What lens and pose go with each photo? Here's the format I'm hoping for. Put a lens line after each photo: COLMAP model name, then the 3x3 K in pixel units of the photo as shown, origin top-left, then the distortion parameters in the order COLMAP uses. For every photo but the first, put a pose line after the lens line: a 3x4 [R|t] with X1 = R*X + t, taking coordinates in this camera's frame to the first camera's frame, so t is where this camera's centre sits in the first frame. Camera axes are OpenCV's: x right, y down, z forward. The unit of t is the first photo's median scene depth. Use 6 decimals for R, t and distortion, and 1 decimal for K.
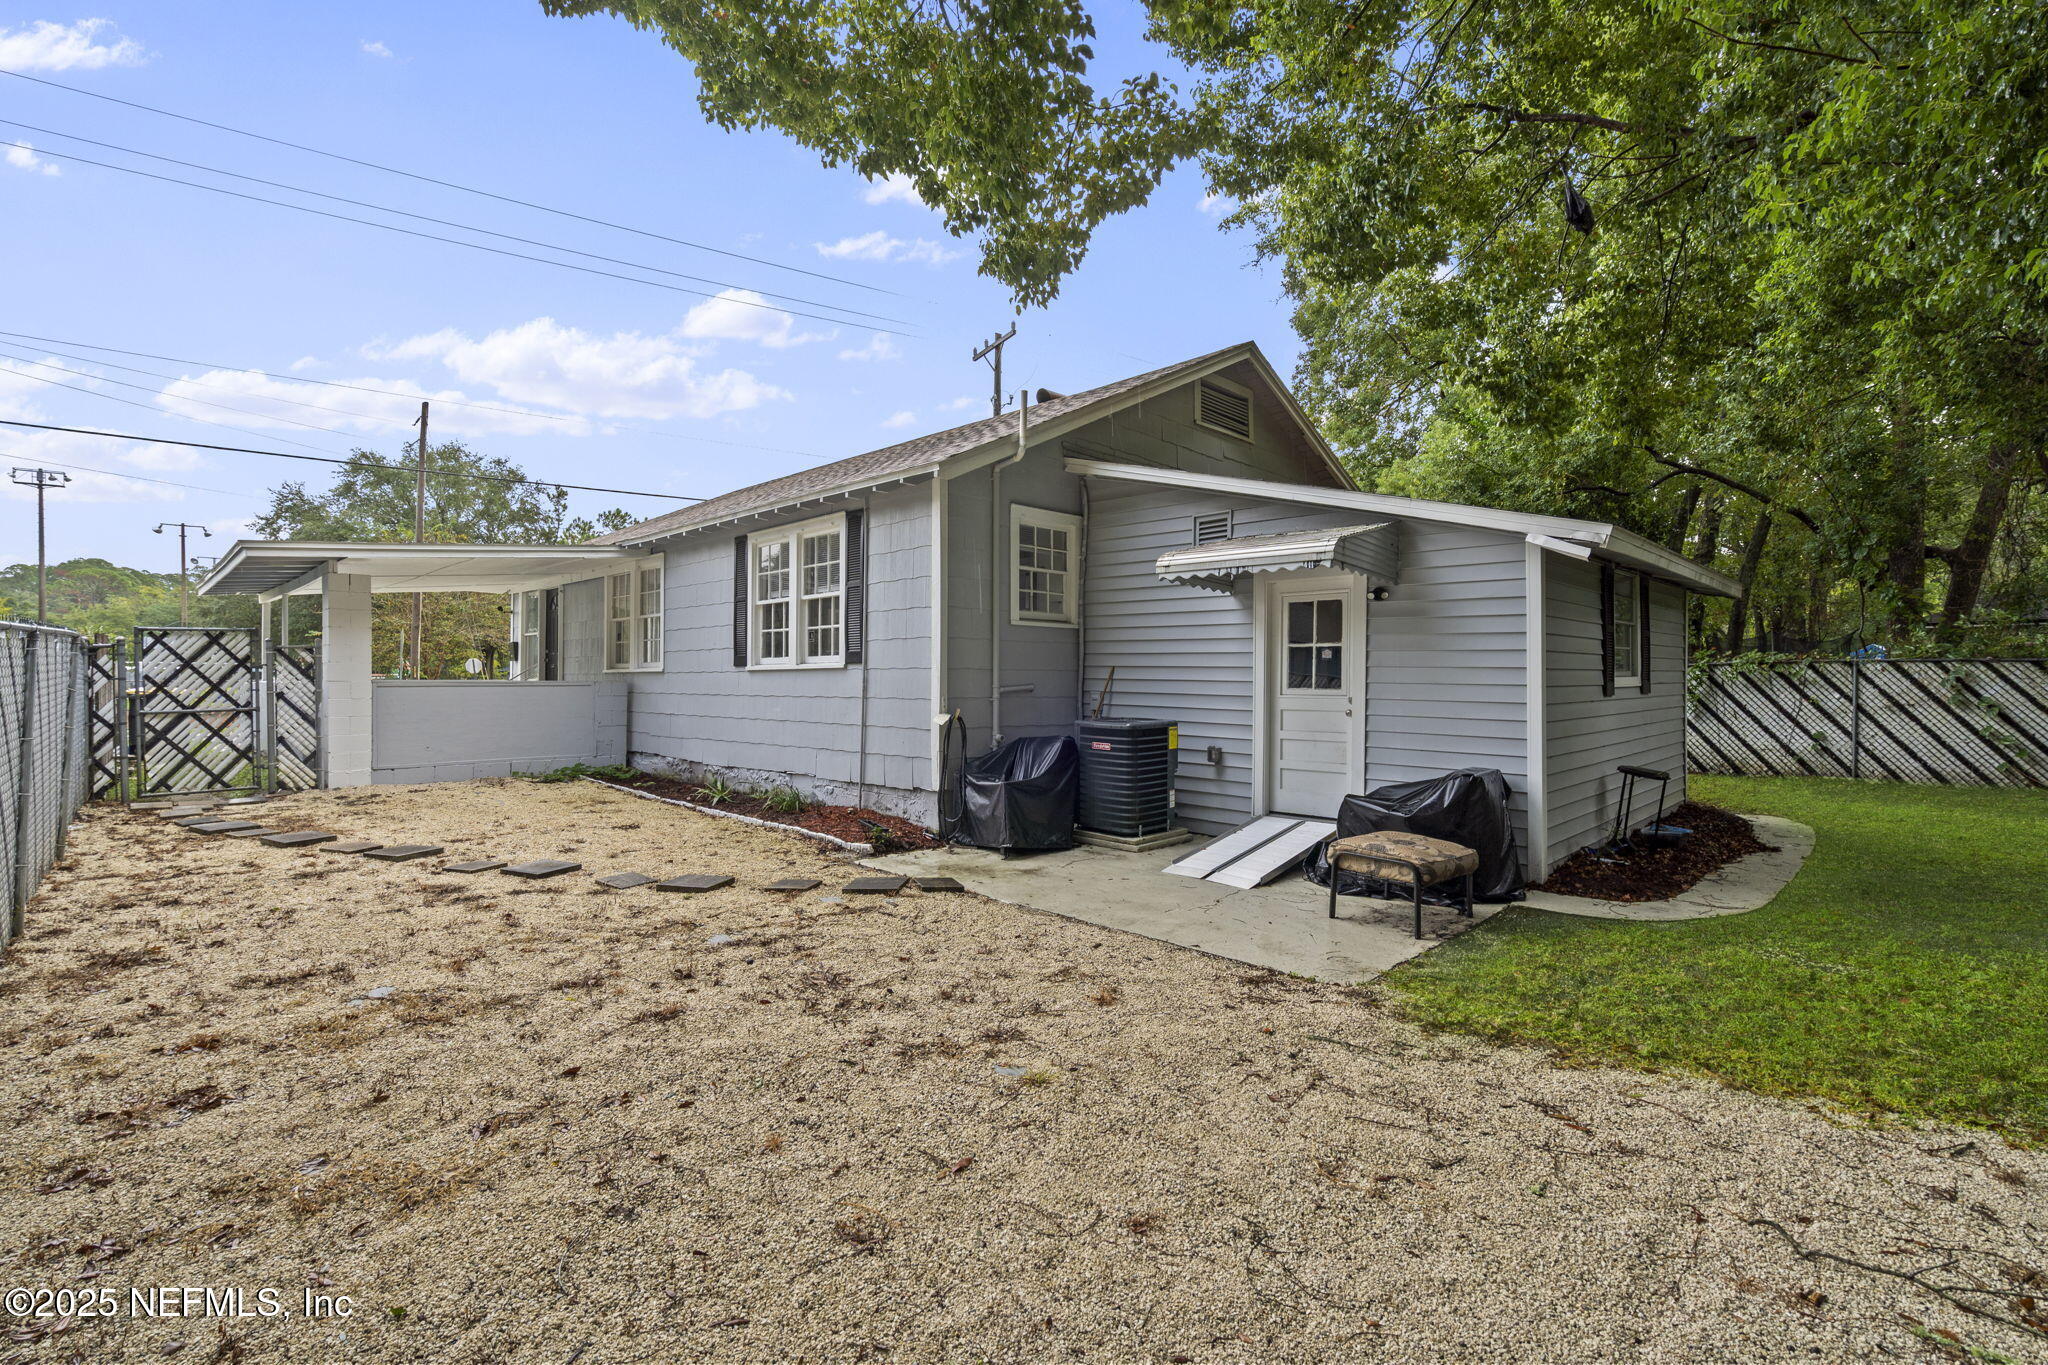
lens RADIAL K [[950.3, 0, 1031.7], [0, 950.3, 674.0], [0, 0, 1]] dist [-0.002769, 0.000437]
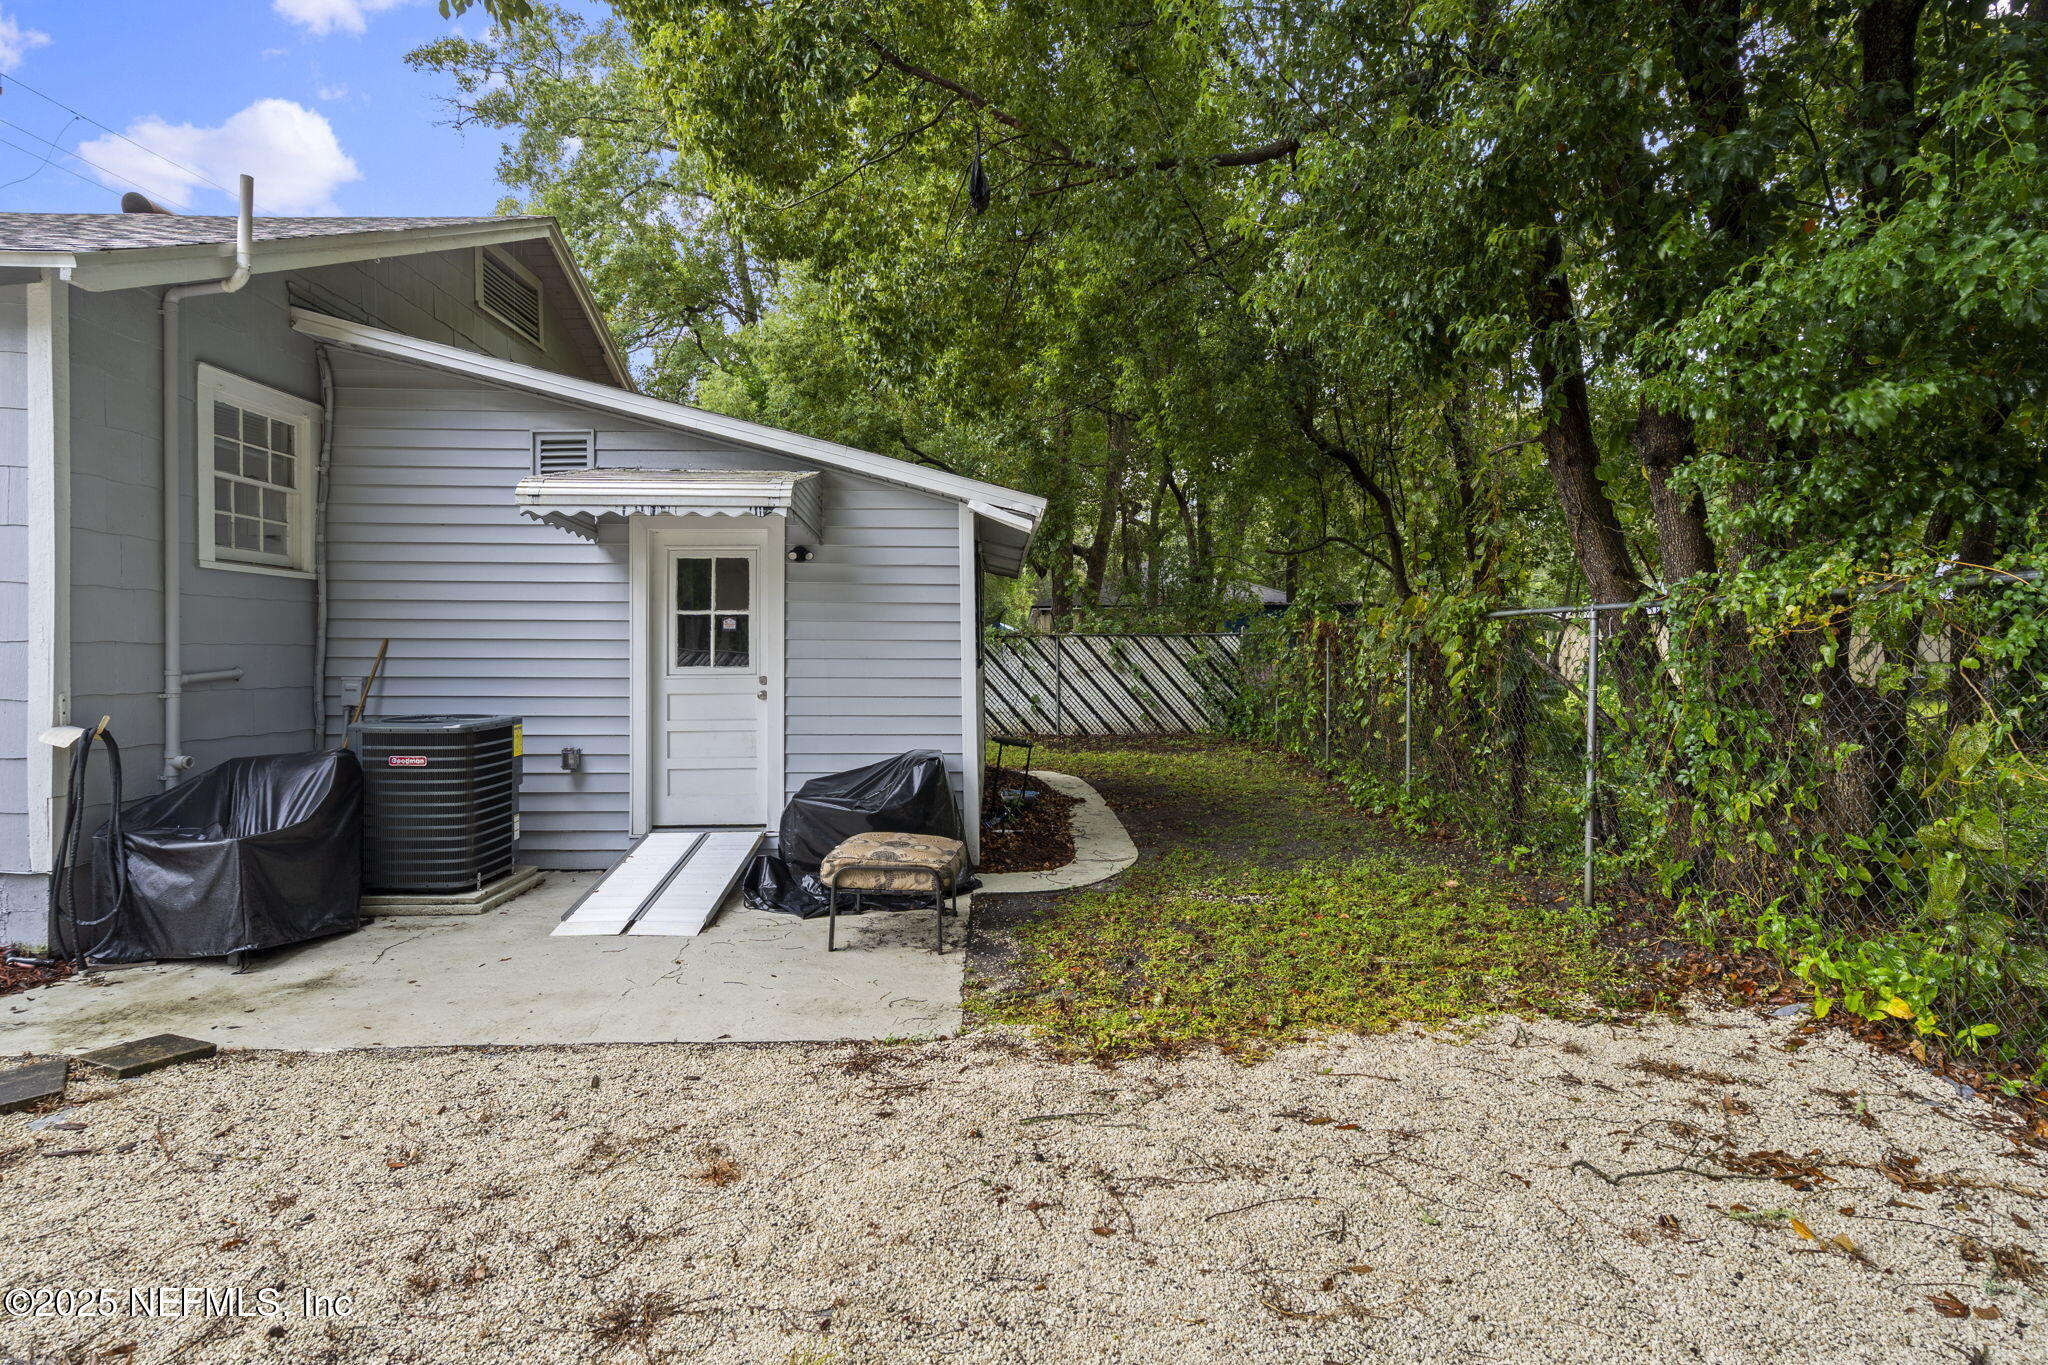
lens RADIAL K [[1008.3, 0, 1023.7], [0, 1008.3, 641.9], [0, 0, 1]] dist [-0.000782, 0.001672]
pose [[0.675272, -0.000868, 0.737568, -0.155282], [0.005622, 0.999976, -0.003971, -0.000753], [-0.737547, 0.006828, 0.675261, 0.227838]]
